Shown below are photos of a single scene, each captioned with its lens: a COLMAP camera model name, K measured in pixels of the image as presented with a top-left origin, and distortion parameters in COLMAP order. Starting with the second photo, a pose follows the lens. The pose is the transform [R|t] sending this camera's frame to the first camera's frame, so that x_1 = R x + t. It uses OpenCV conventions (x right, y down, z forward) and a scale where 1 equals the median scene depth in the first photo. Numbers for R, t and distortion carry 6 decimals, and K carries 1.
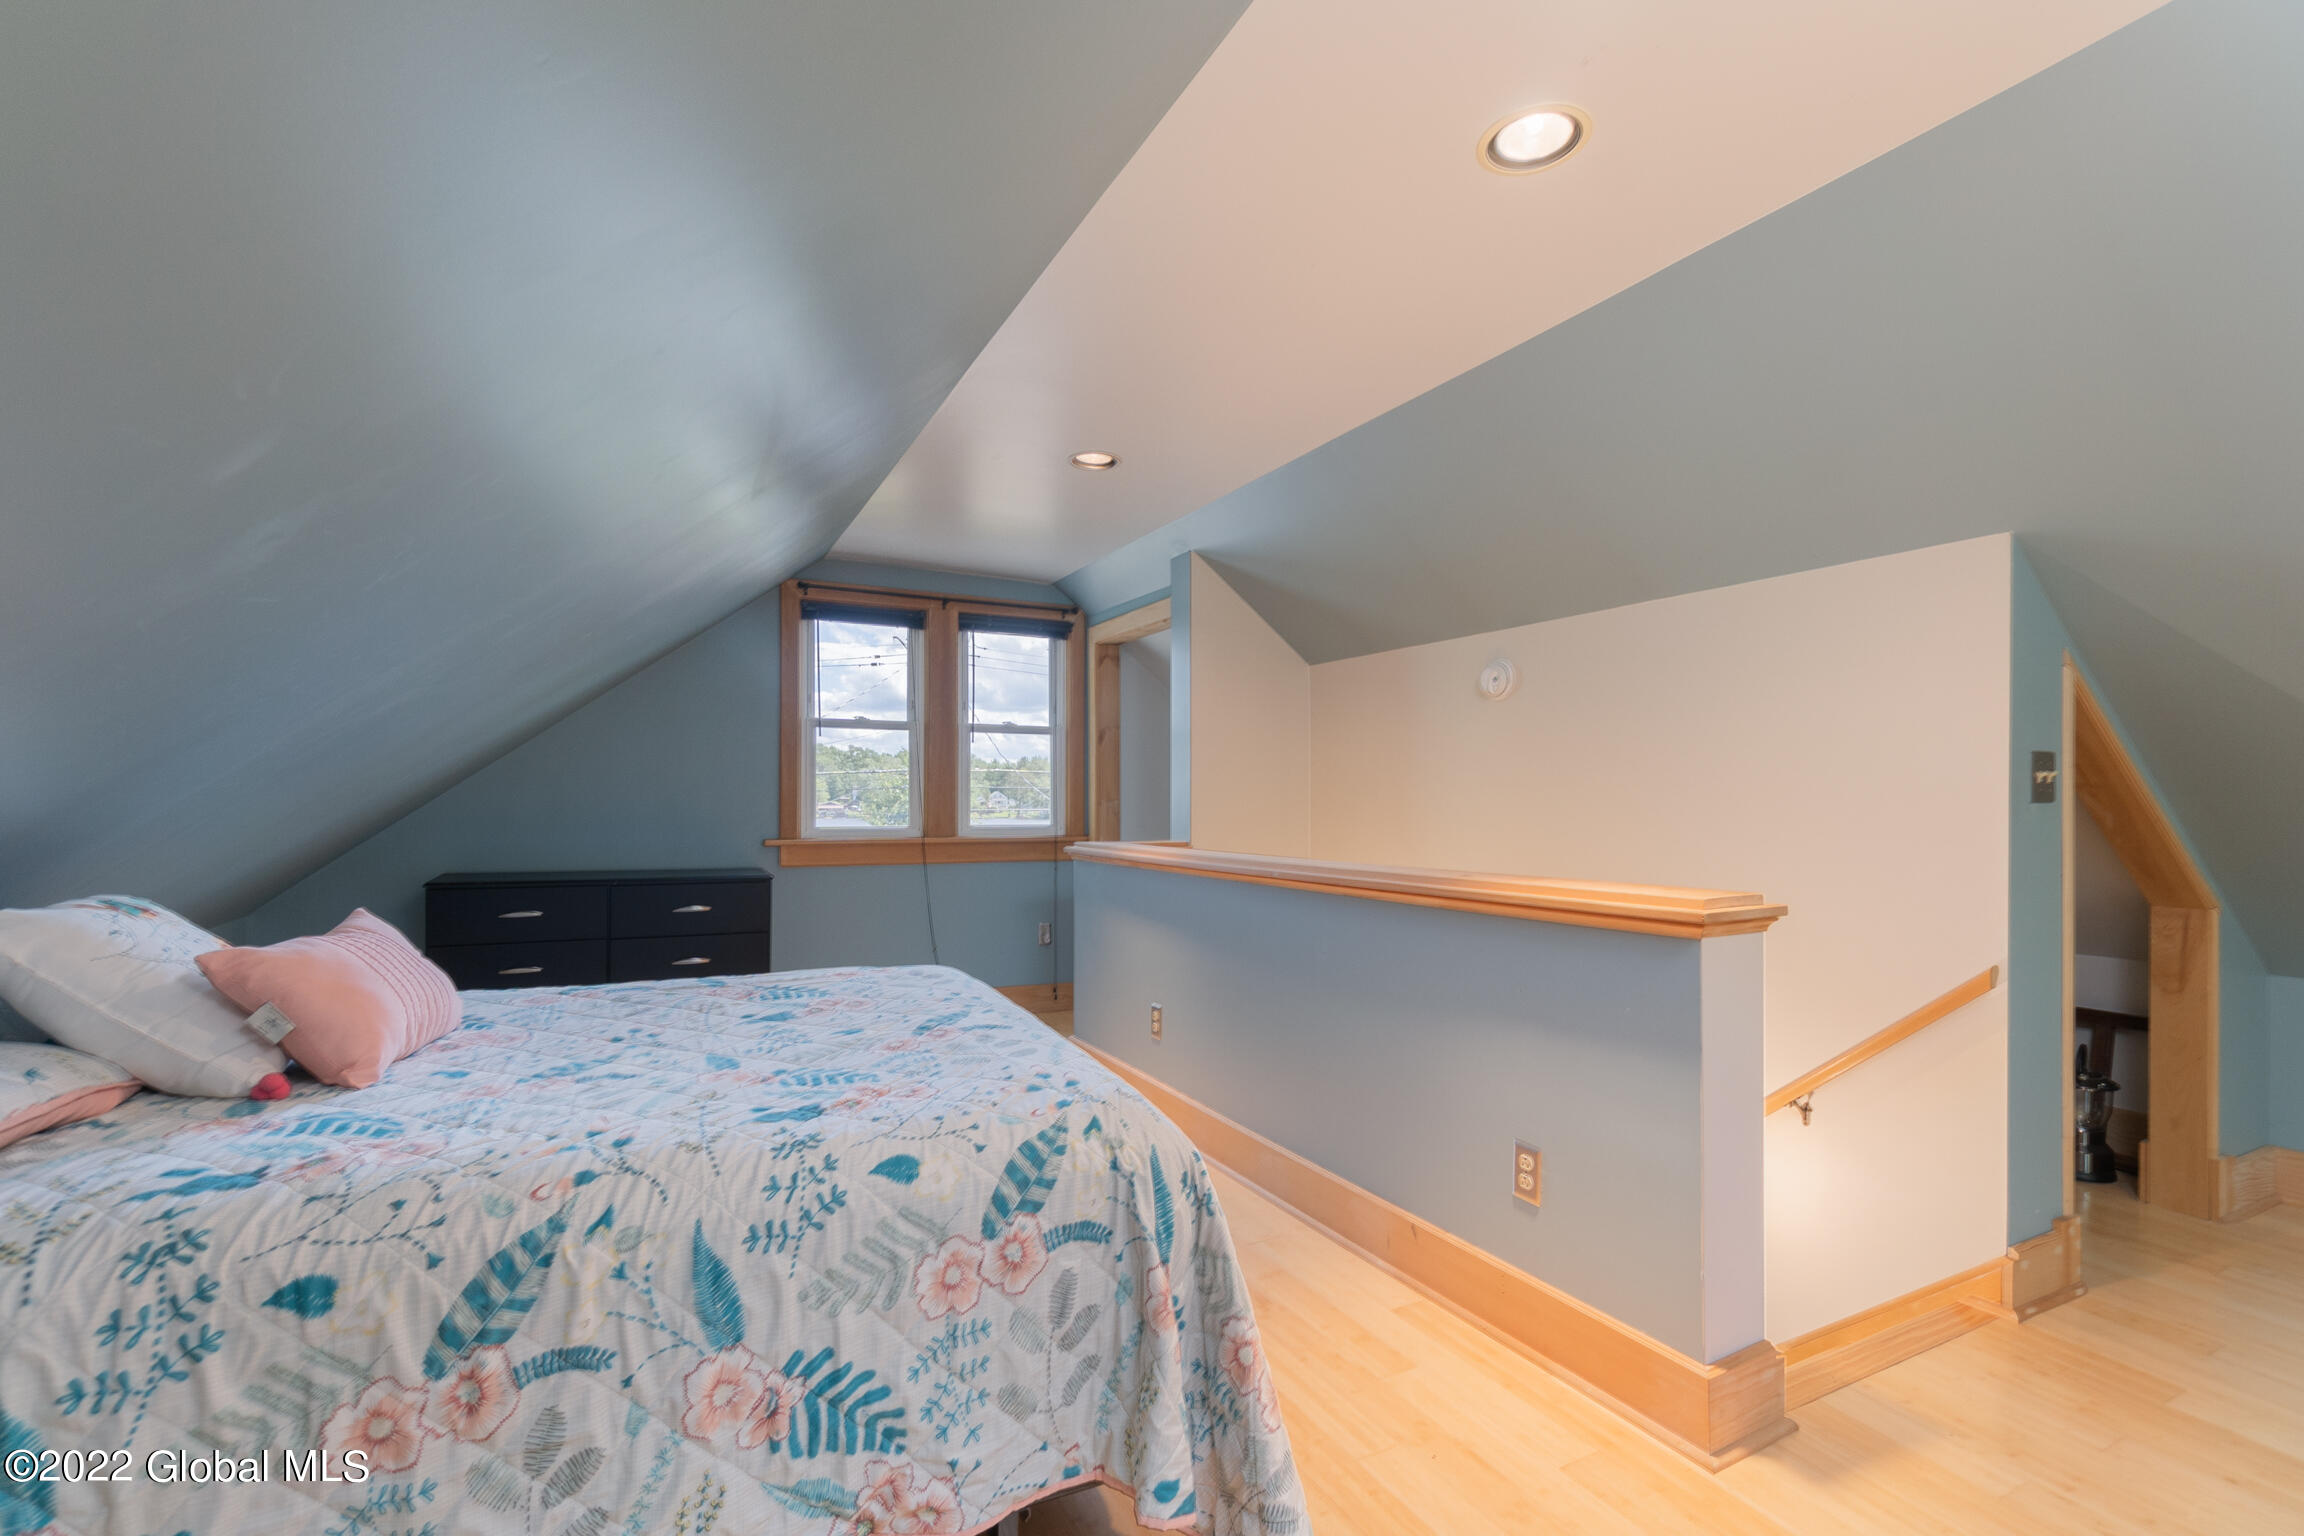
lens RADIAL K [[1019.5, 0, 1148.6], [0, 1019.5, 797.2], [0, 0, 1]] dist [-0.002528, -0.000049]
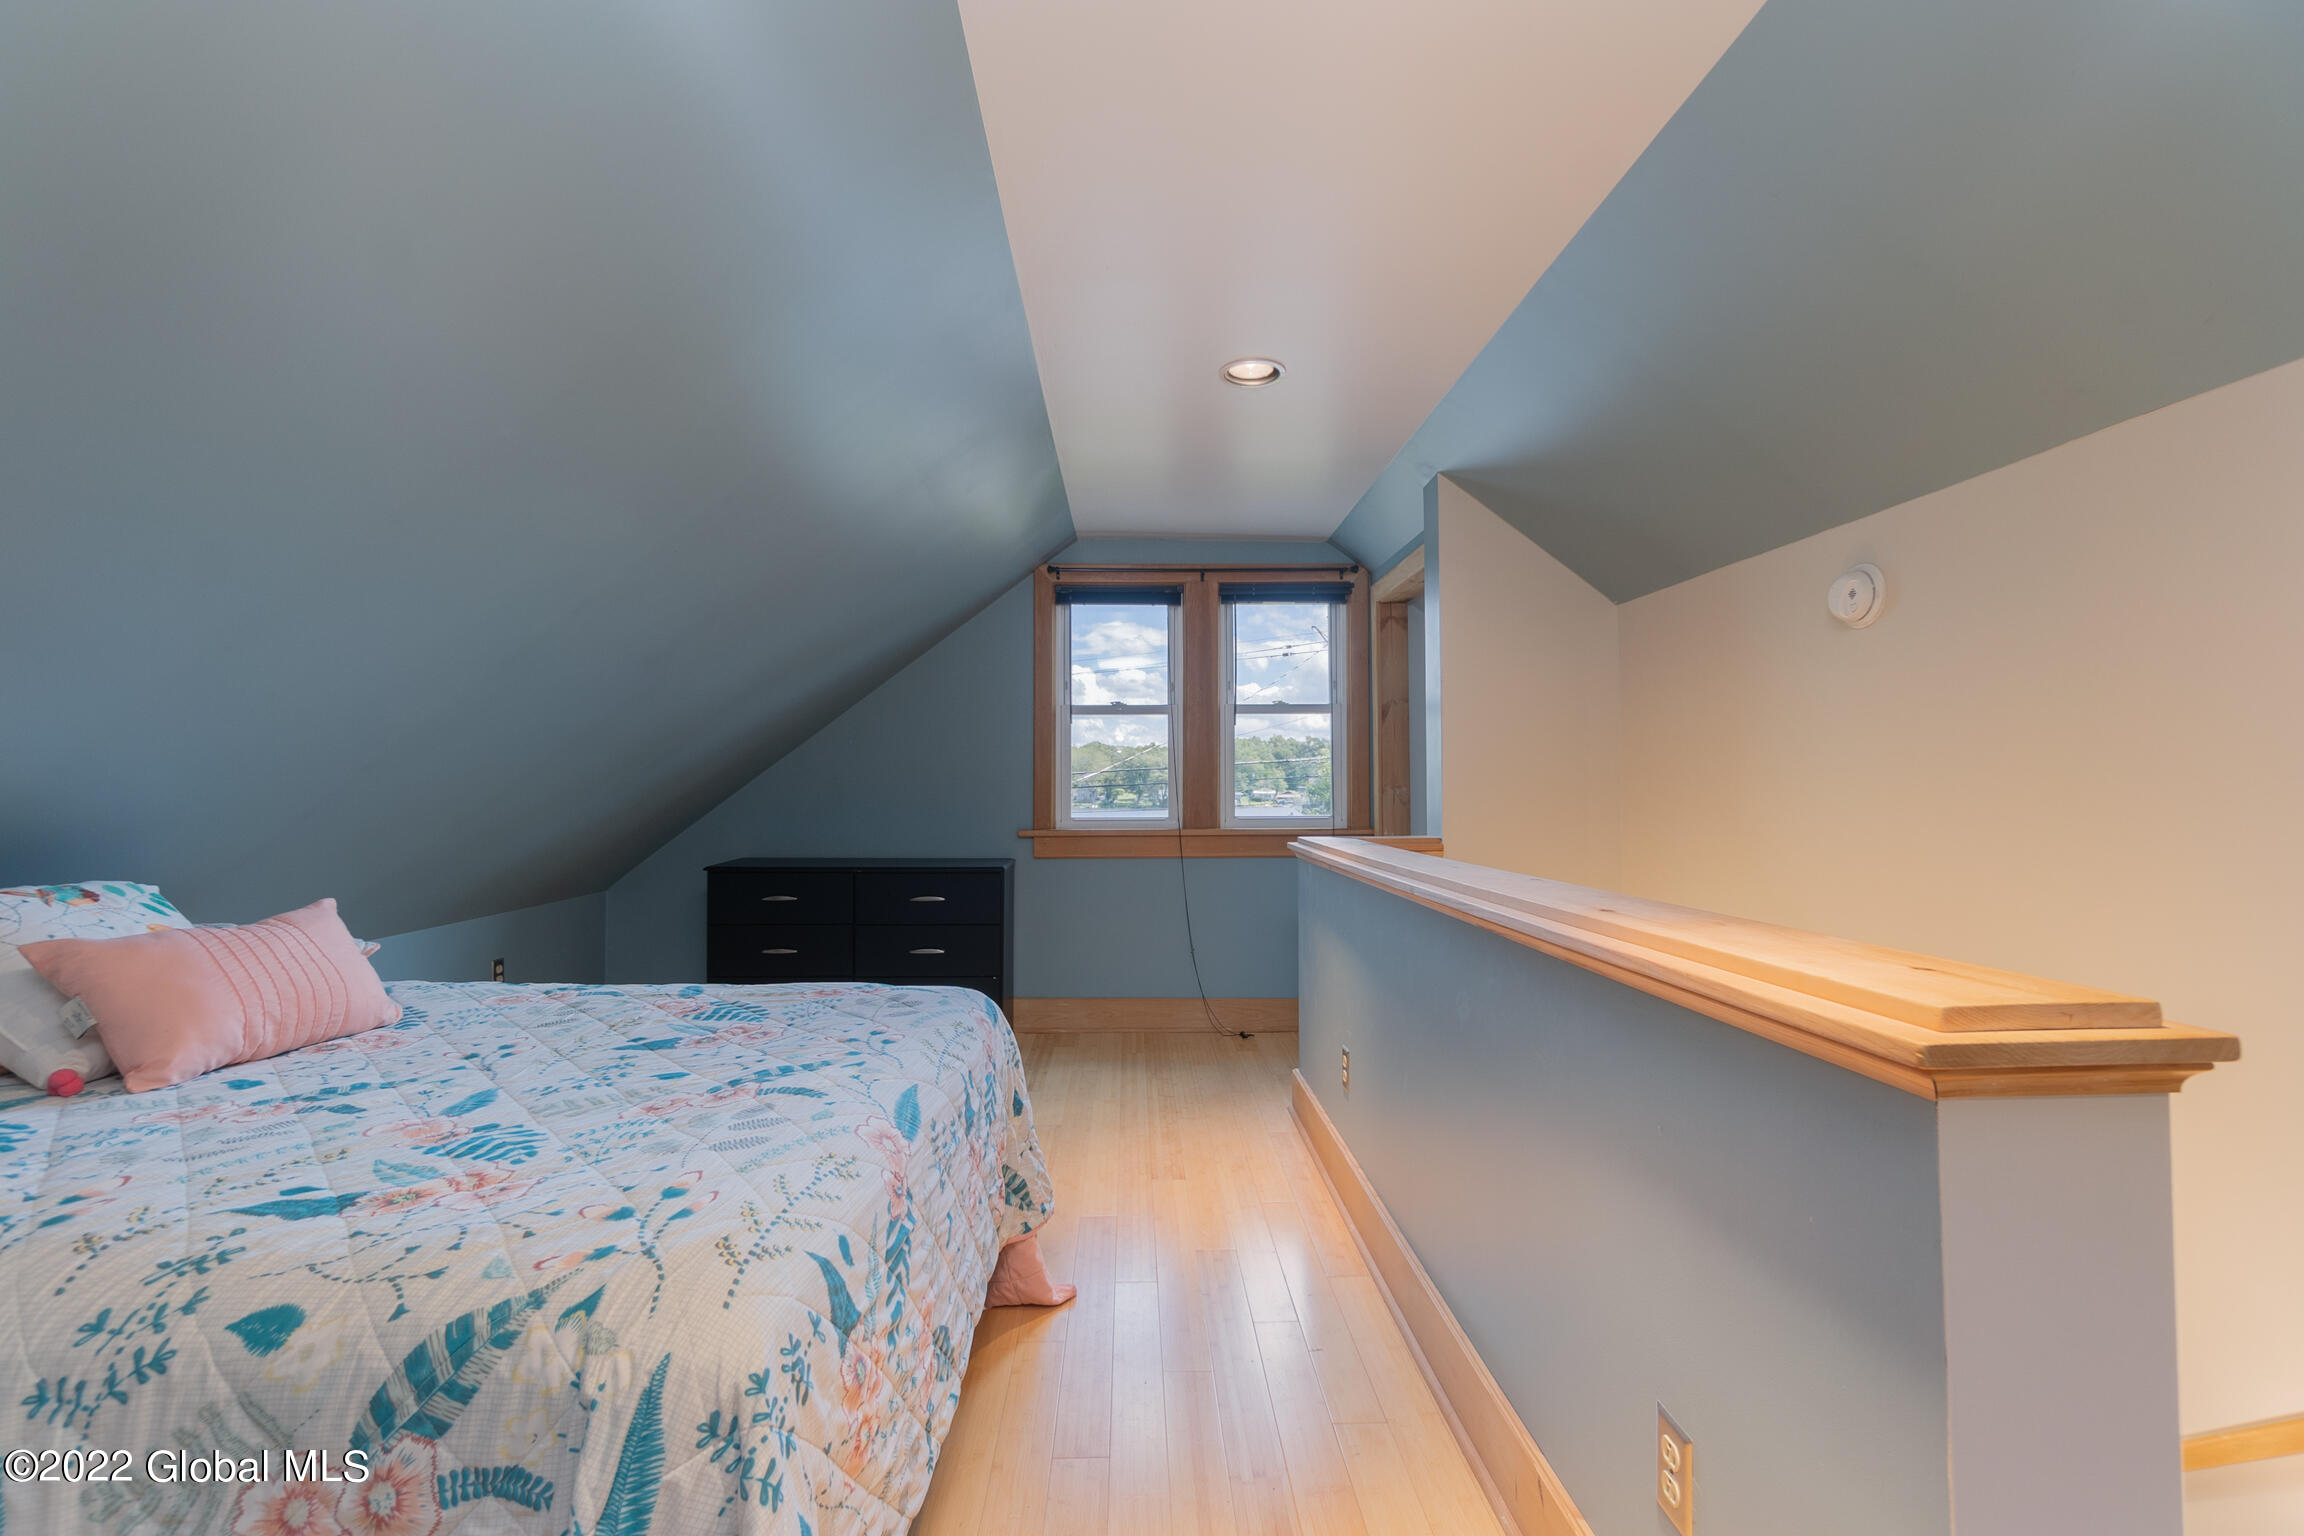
lens RADIAL K [[1008.3, 0, 1142.2], [0, 1008.3, 769.0], [0, 0, 1]] dist [-0.004167, 0.000189]
pose [[0.899104, -0.016676, -0.437417, 0.413923], [0.009367, 0.999778, -0.018861, 0.005234], [0.437635, 0.012861, 0.899061, 0.457622]]
